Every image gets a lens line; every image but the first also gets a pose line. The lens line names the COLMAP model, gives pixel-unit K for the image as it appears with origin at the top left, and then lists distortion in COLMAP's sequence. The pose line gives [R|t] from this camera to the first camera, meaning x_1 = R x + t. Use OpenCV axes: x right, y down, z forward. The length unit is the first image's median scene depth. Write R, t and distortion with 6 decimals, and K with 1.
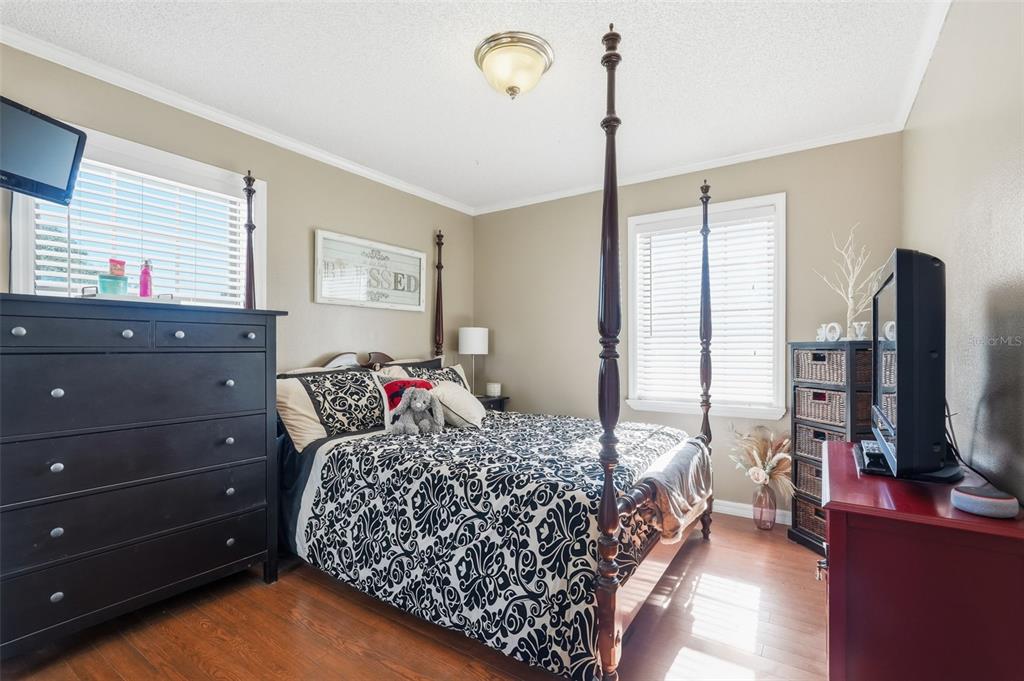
lens RADIAL K [[458.2, 0, 515.3], [0, 458.2, 346.7], [0, 0, 1]] dist [-0.000794, -0.000130]
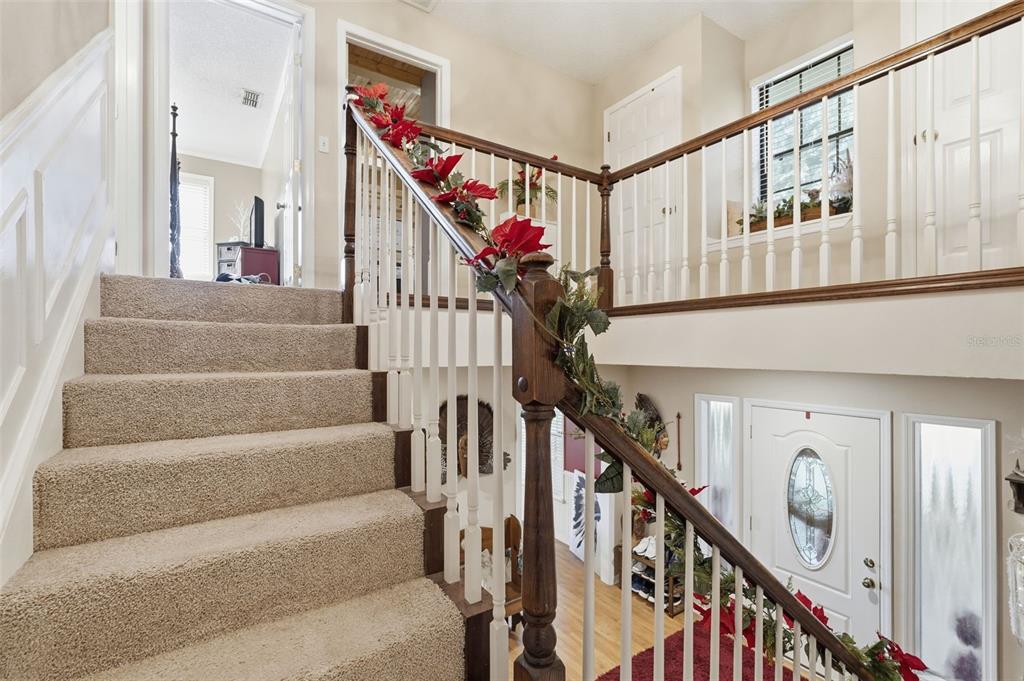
lens RADIAL K [[458.2, 0, 515.3], [0, 458.2, 346.7], [0, 0, 1]] dist [-0.000794, -0.000130]
pose [[0.376378, 0.007269, 0.926438, -1.822701], [-0.002757, 0.999974, -0.006726, 0.994606], [-0.926462, -0.000023, 0.376388, -2.373254]]
